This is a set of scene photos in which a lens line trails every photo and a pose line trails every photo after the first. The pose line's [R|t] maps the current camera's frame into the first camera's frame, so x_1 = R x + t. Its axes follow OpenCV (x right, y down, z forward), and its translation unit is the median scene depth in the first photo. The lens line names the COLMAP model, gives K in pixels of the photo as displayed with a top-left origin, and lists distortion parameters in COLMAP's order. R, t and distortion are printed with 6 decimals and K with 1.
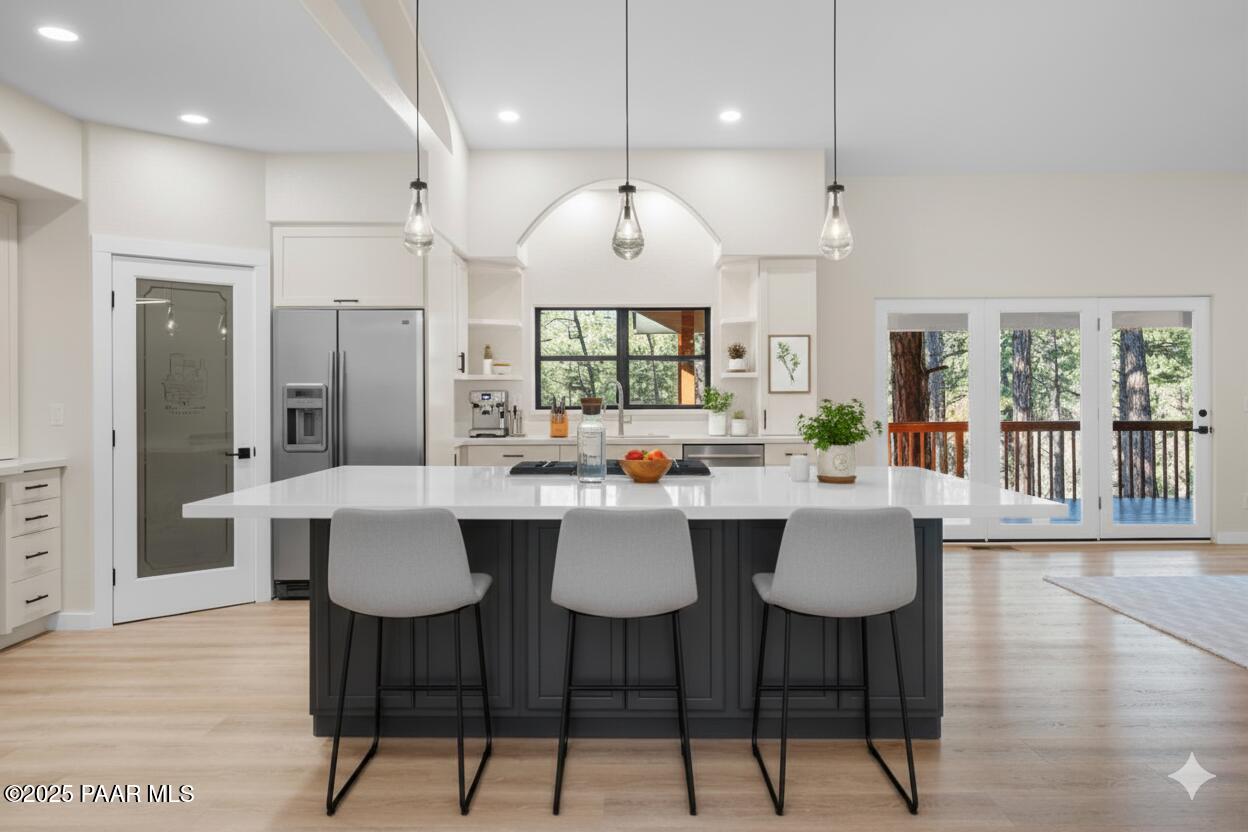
lens RADIAL K [[886.8, 0, 623.9], [0, 886.8, 390.5], [0, 0, 1]] dist [-0.002116, -0.000013]
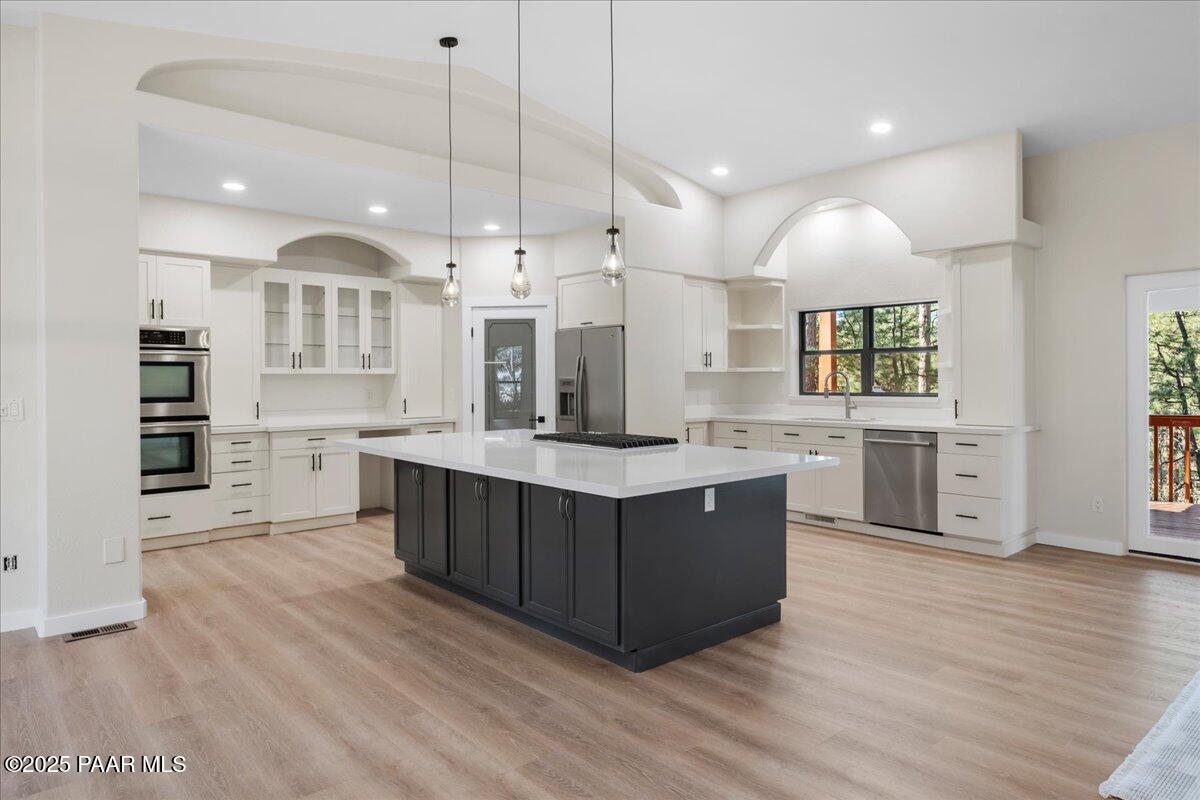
lens RADIAL K [[733.2, 0, 599.4], [0, 733.2, 380.0], [0, 0, 1]] dist [0.003519, 0.000775]
pose [[0.668965, 0.001138, -0.743293, 0.646152], [0.005645, 0.999962, 0.006612, -0.010836], [0.743272, -0.008619, 0.668934, 0.163555]]
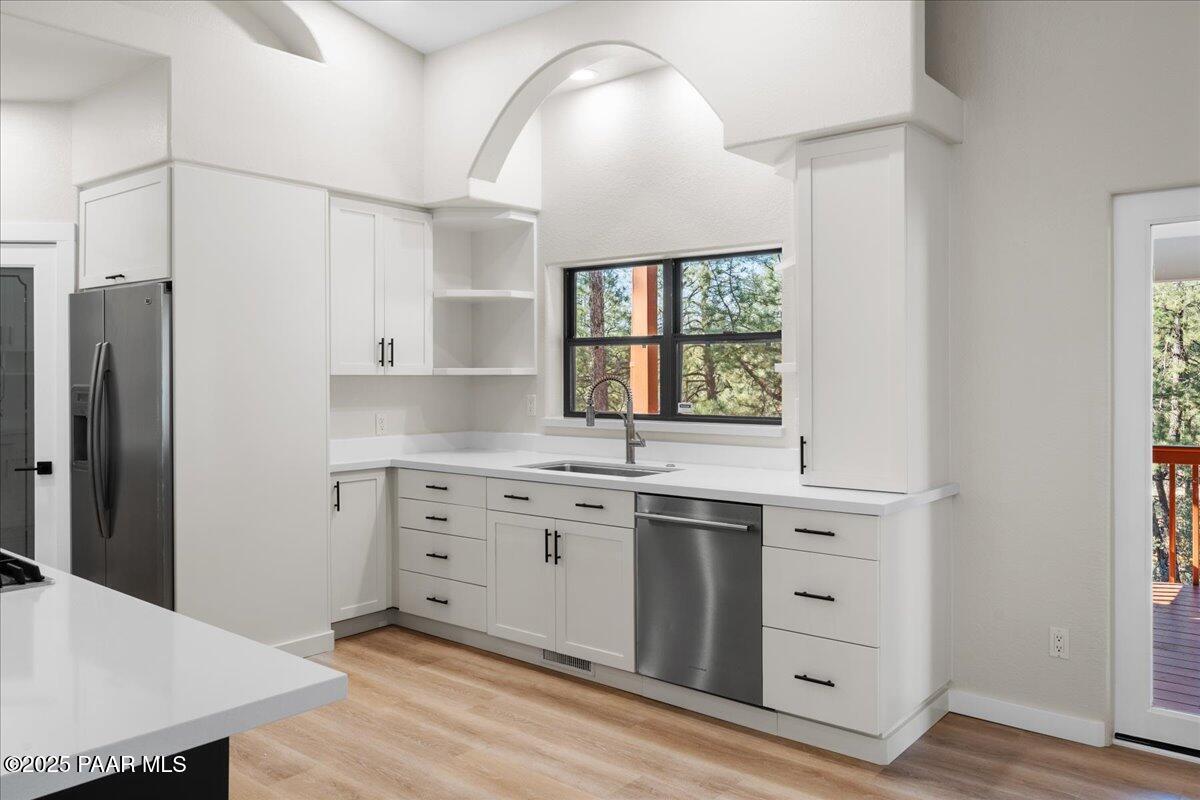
lens RADIAL K [[911.4, 0, 602.6], [0, 911.4, 377.9], [0, 0, 1]] dist [0.002856, 0.003166]
pose [[0.779227, 0.005548, -0.626717, 0.504896], [-0.000333, 0.999964, 0.008438, -0.020784], [0.626742, -0.006367, 0.779201, 0.648648]]
